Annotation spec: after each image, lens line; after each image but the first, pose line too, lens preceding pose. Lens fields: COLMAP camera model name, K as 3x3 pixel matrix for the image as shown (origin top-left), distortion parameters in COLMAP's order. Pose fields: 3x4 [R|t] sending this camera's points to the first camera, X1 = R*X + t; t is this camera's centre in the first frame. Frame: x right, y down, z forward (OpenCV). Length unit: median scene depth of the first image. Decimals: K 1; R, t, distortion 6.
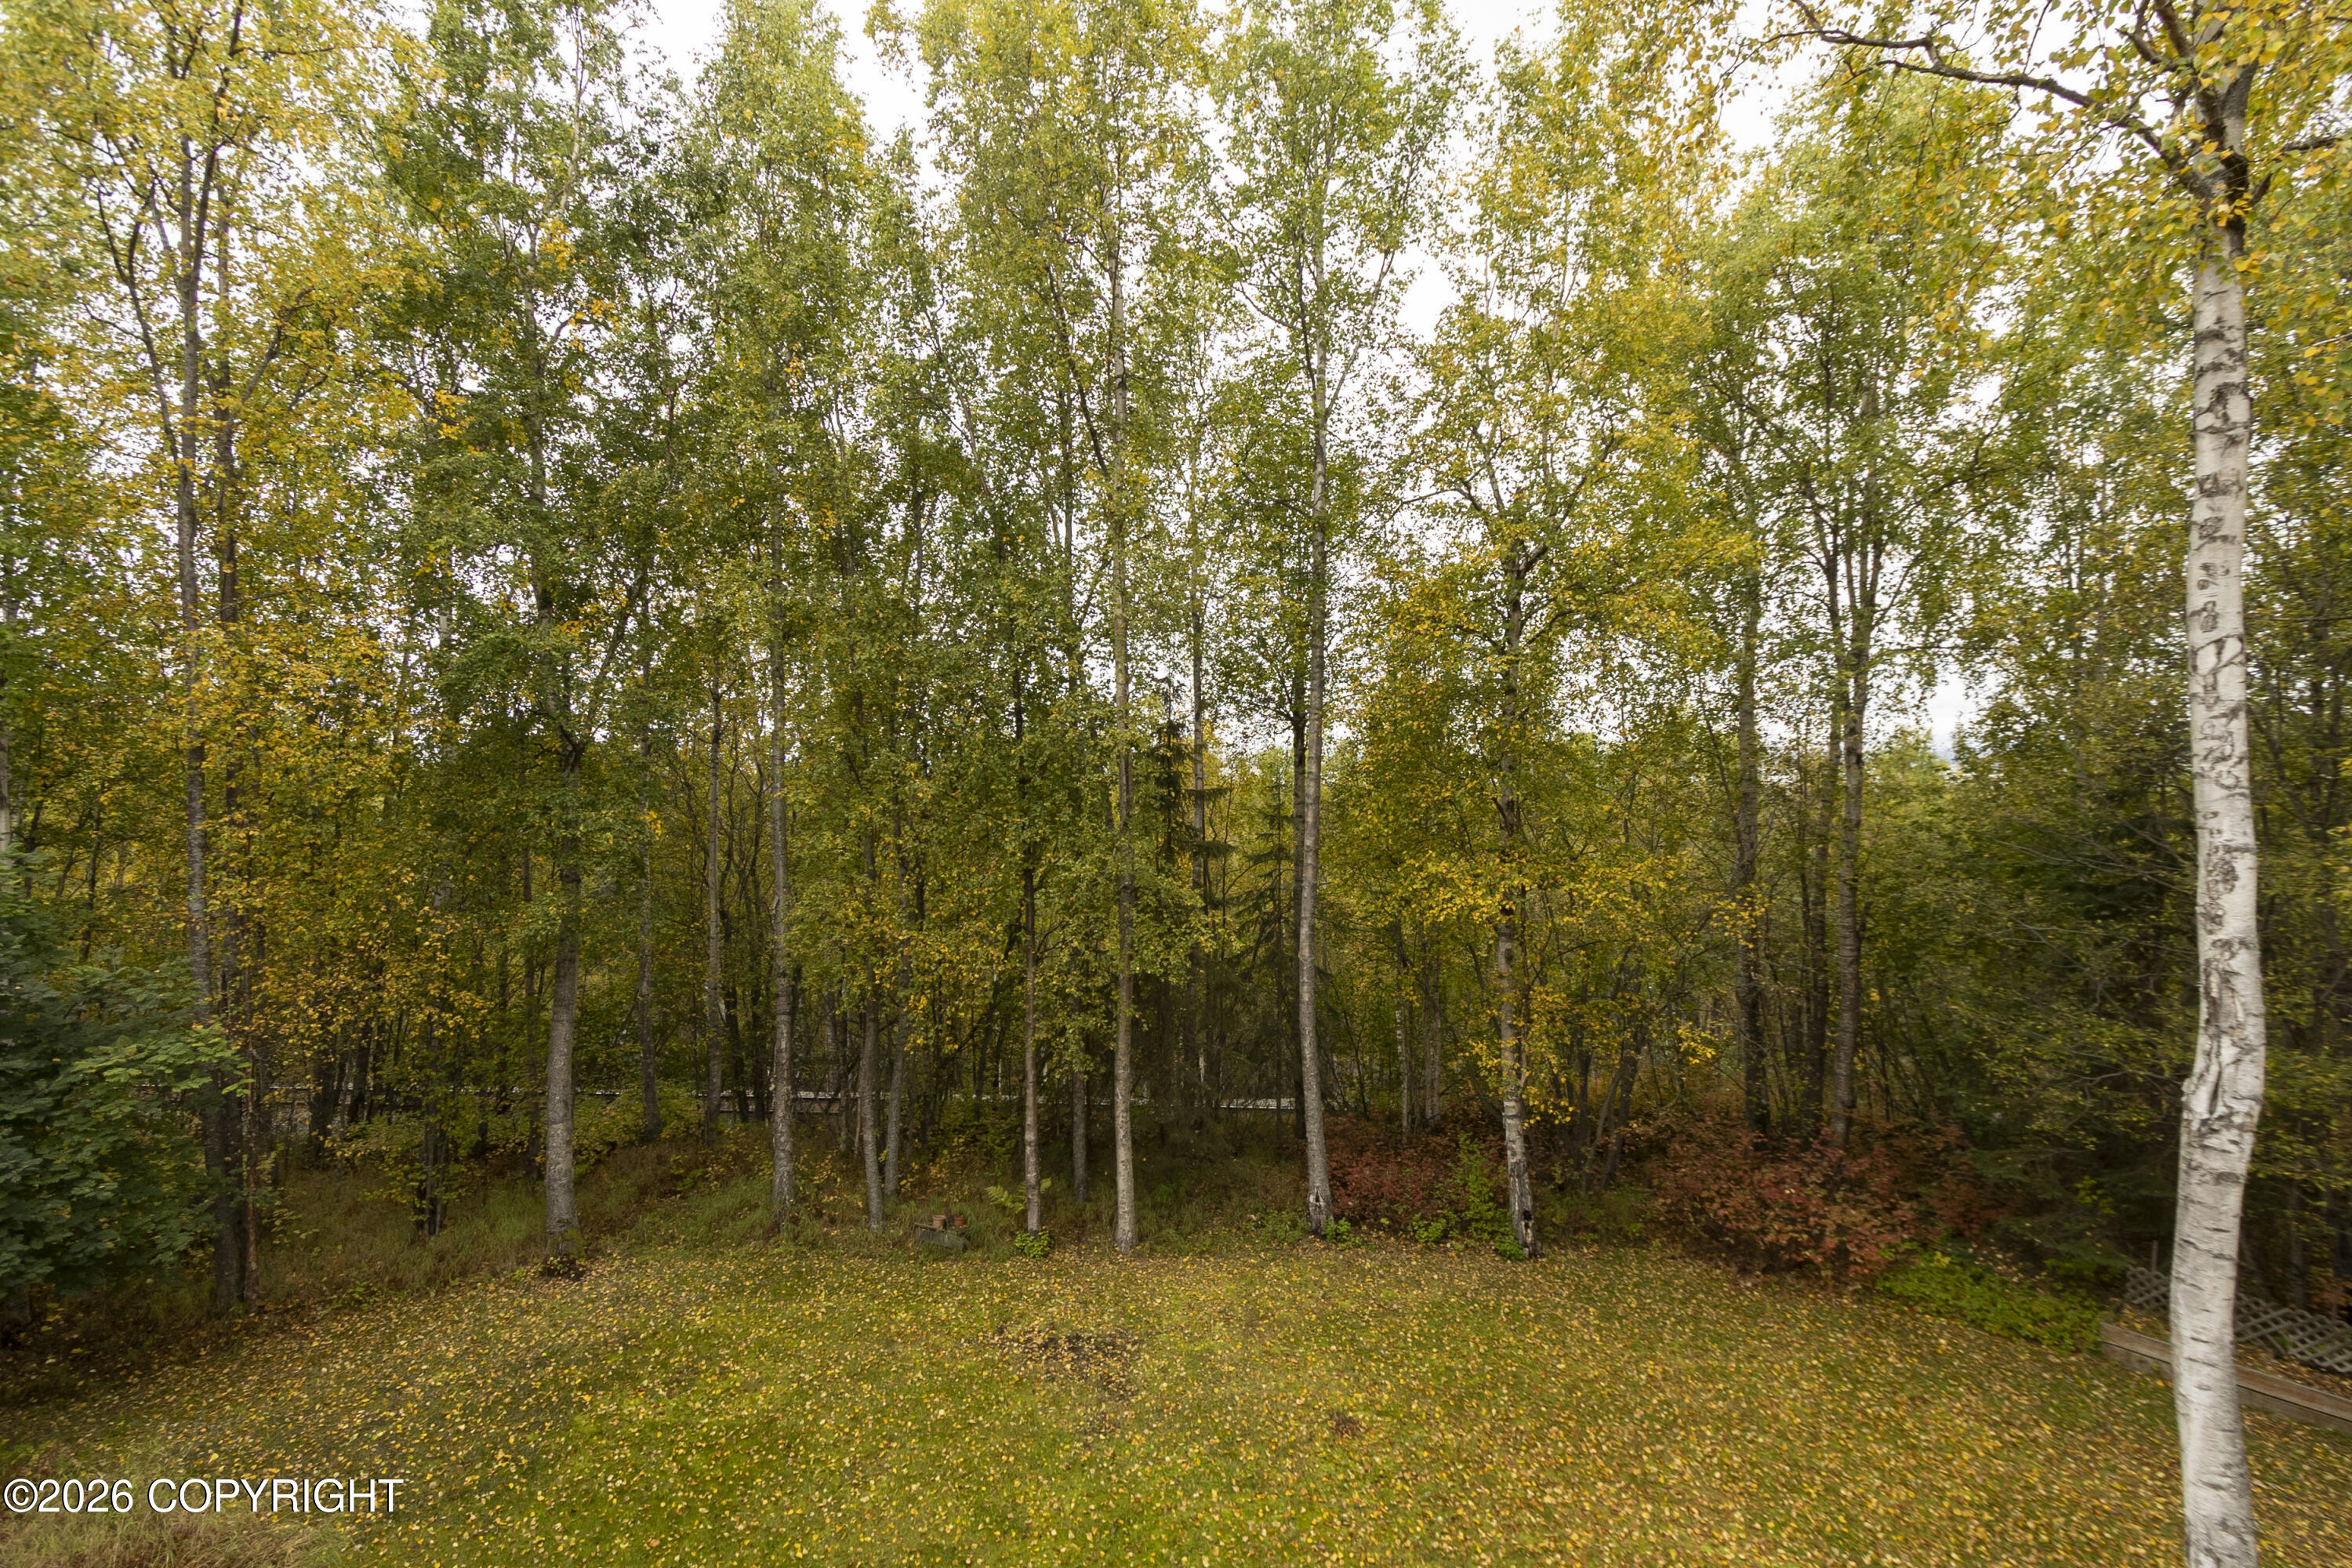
lens RADIAL K [[1064.9, 0, 1186.7], [0, 1064.9, 826.2], [0, 0, 1]] dist [0.005028, -0.001799]
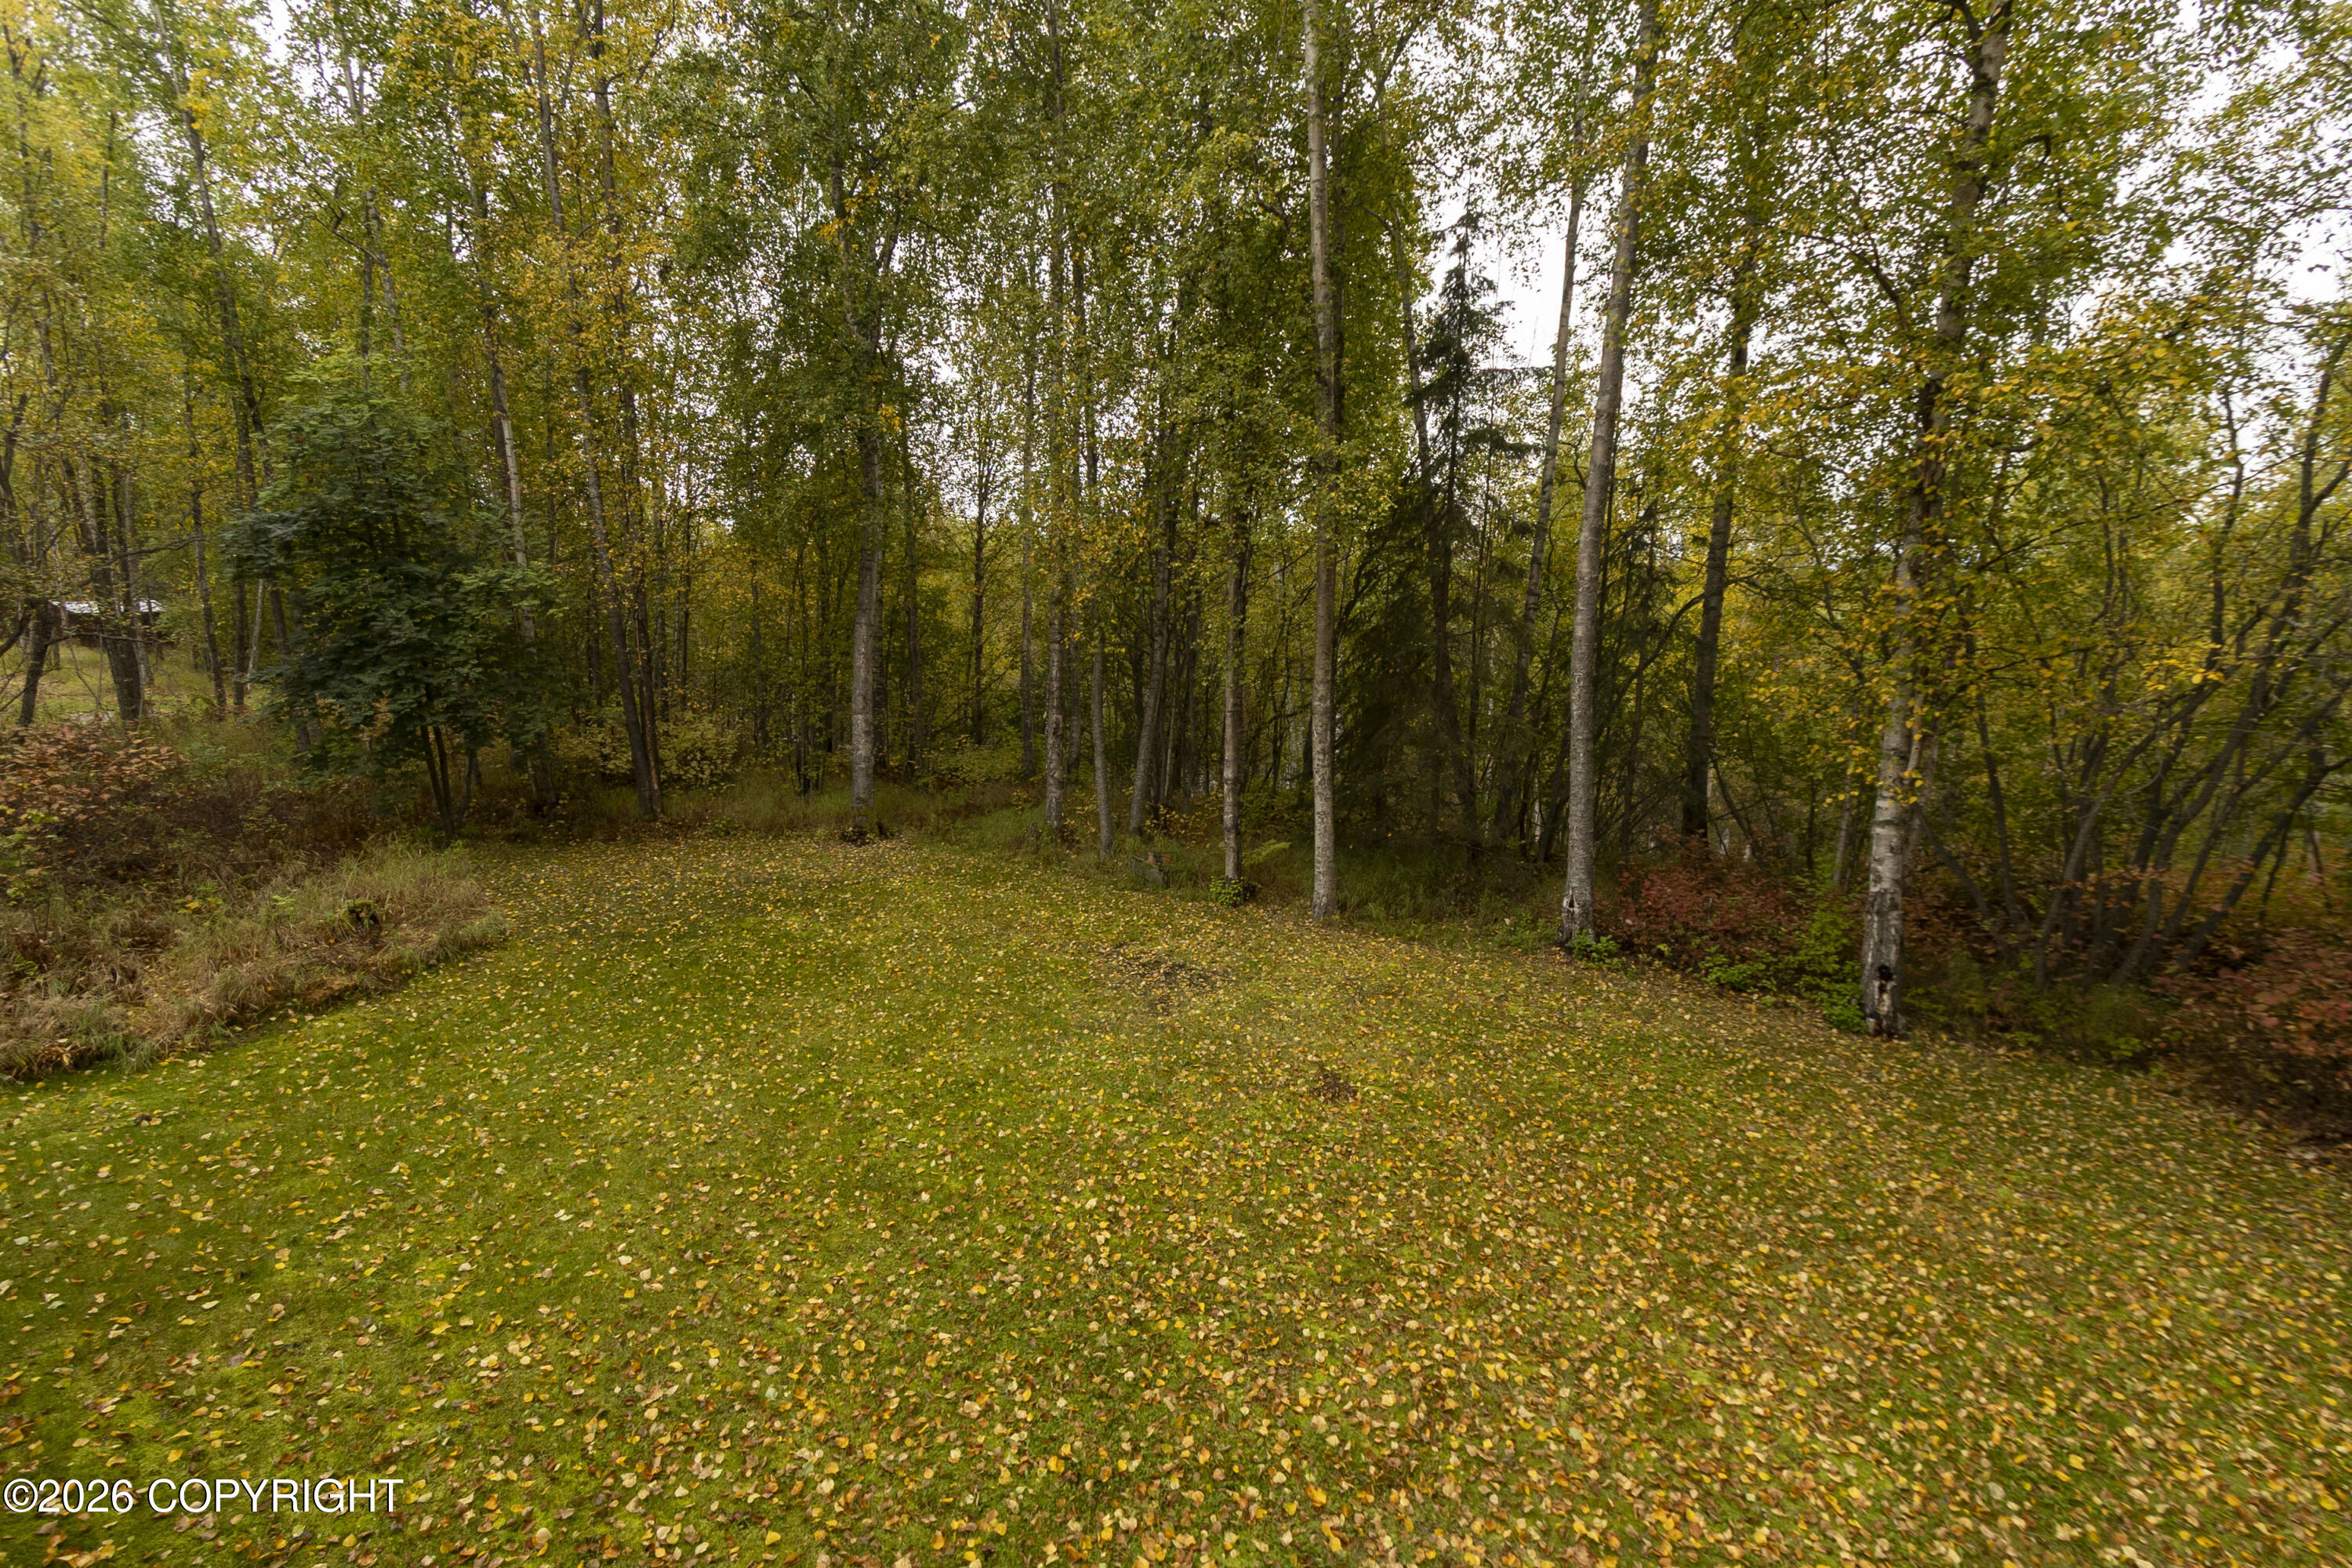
lens RADIAL K [[1064.9, 0, 1186.0], [0, 1064.9, 816.3], [0, 0, 1]] dist [0.005028, -0.001799]
pose [[0.830910, 0.120178, -0.543274, 0.394324], [-0.026032, 0.983723, 0.177795, 0.213719], [0.555798, -0.133589, 0.820514, 0.311018]]
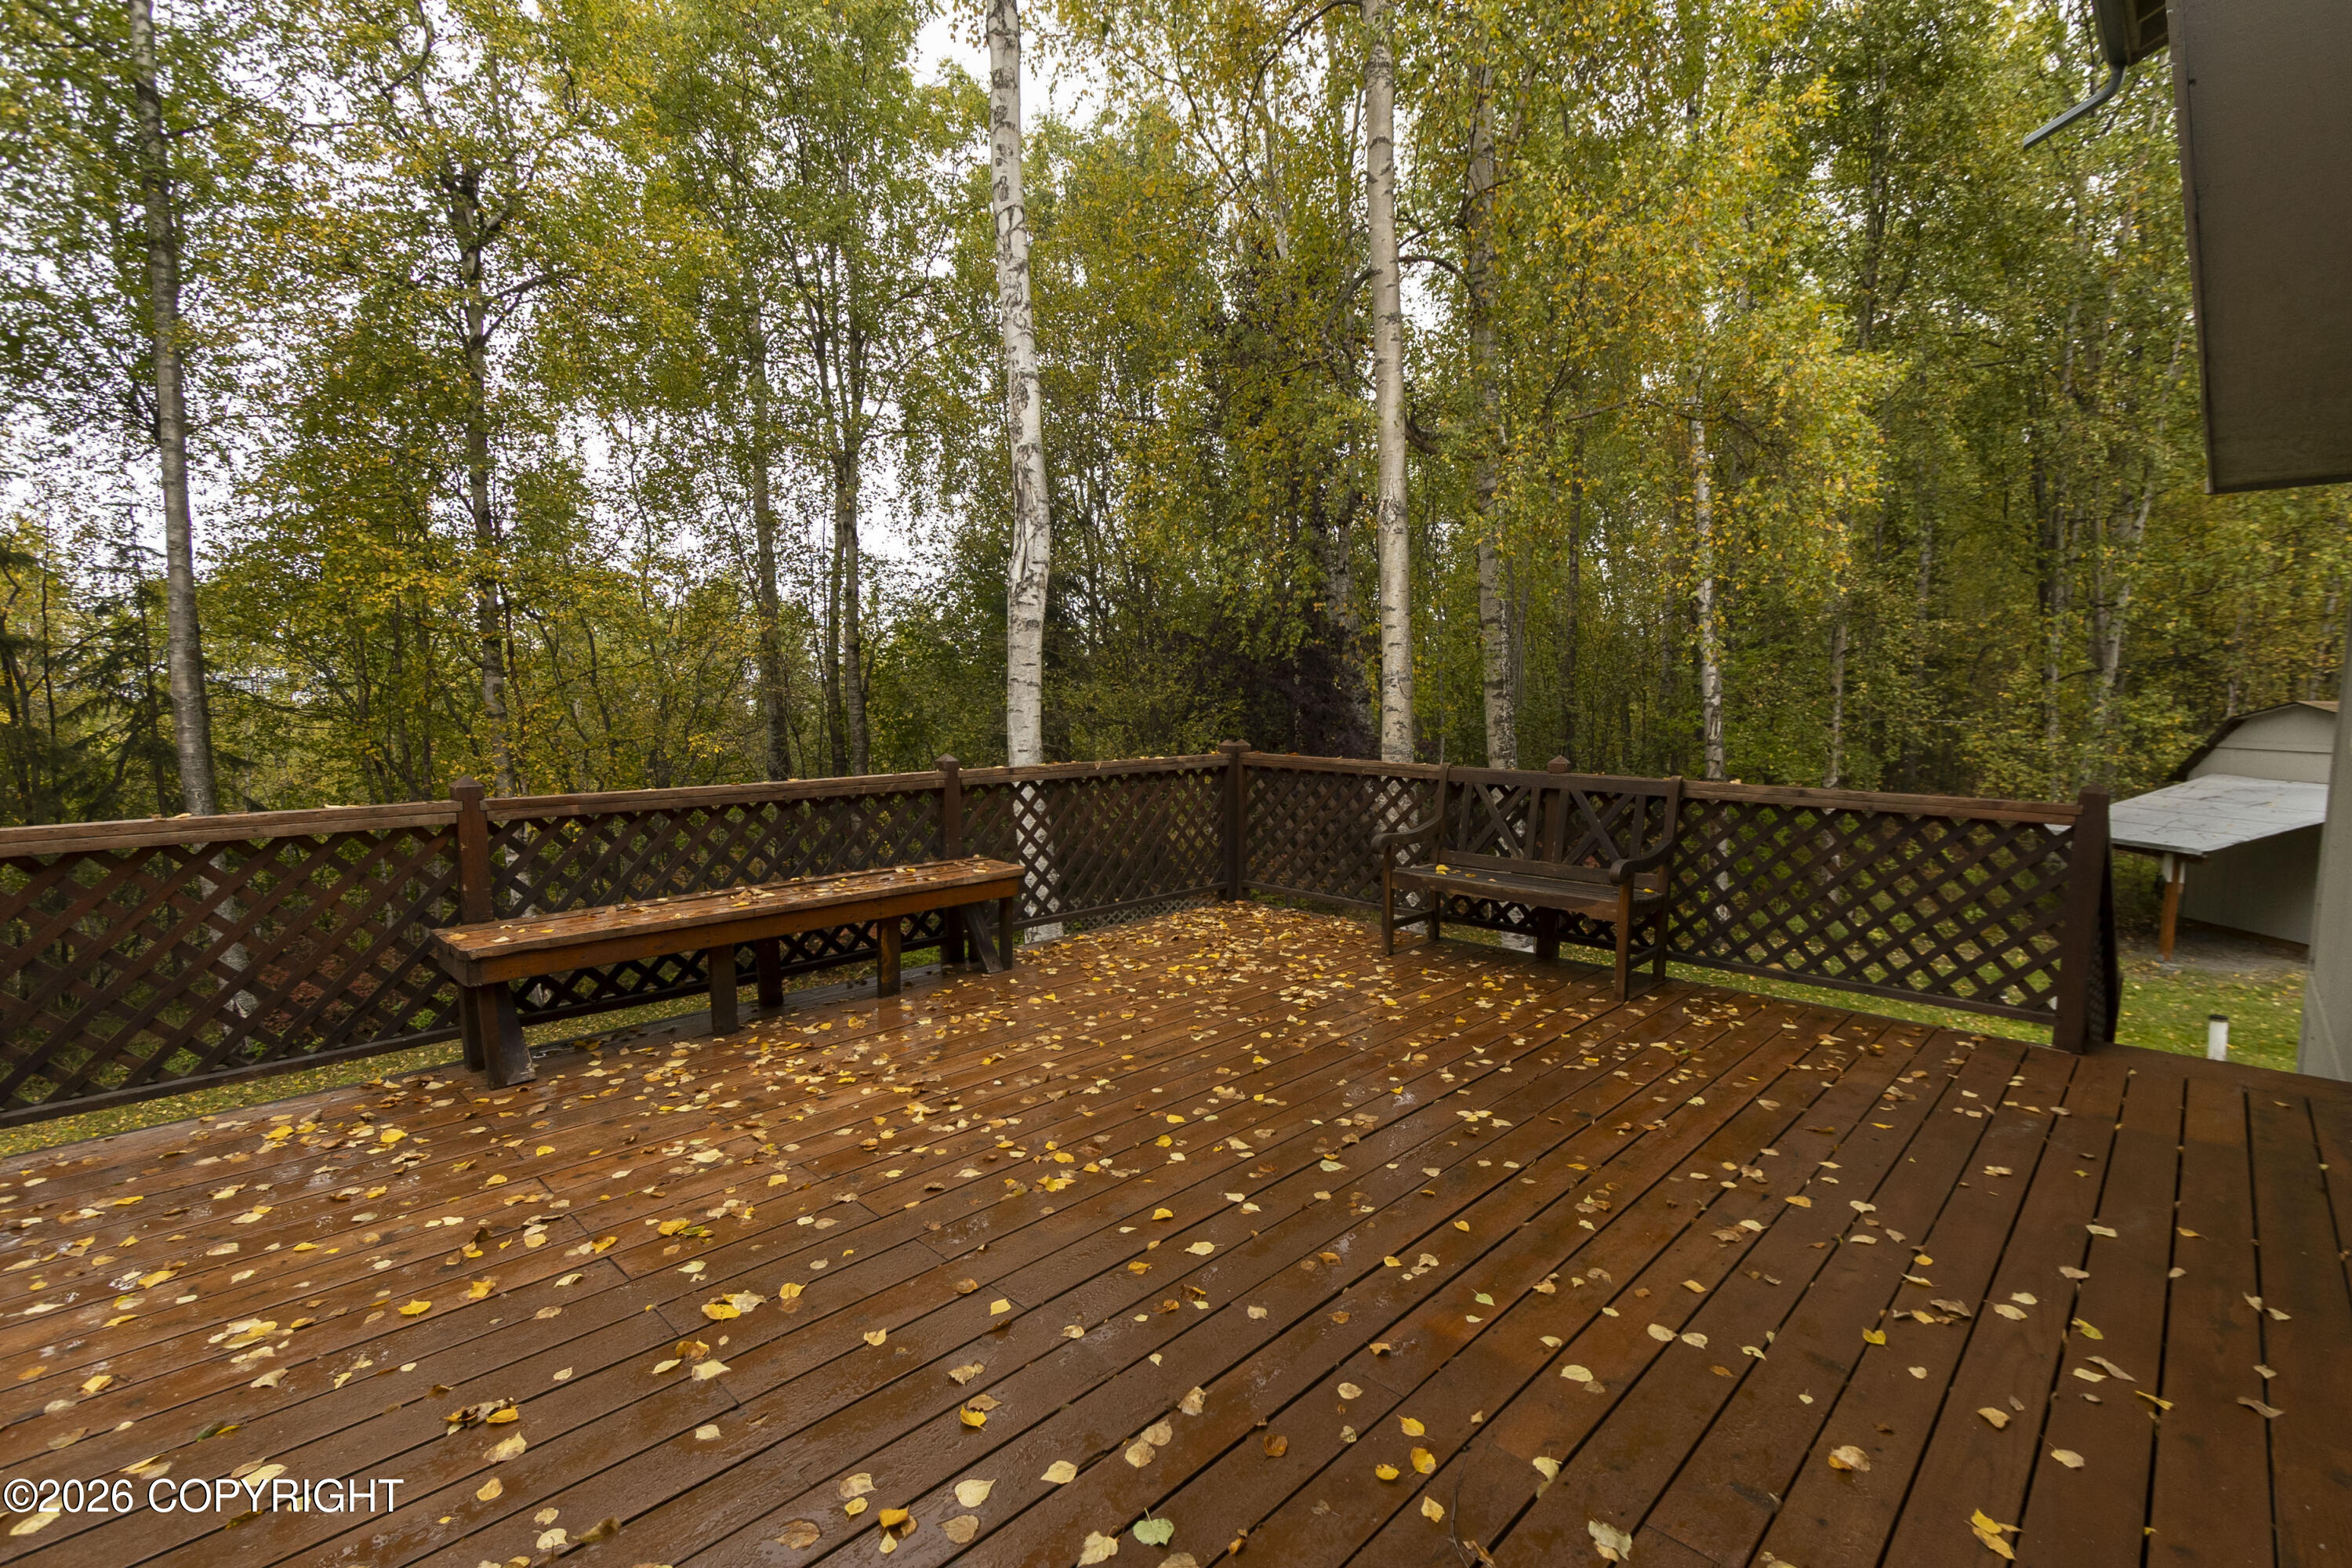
lens RADIAL K [[1064.9, 0, 1191.3], [0, 1064.9, 809.2], [0, 0, 1]] dist [0.005028, -0.001799]
pose [[0.681338, -0.071581, 0.728460, 0.055693], [0.032047, 0.997170, 0.068011, 0.230535], [-0.731267, -0.022994, 0.681704, -0.032587]]
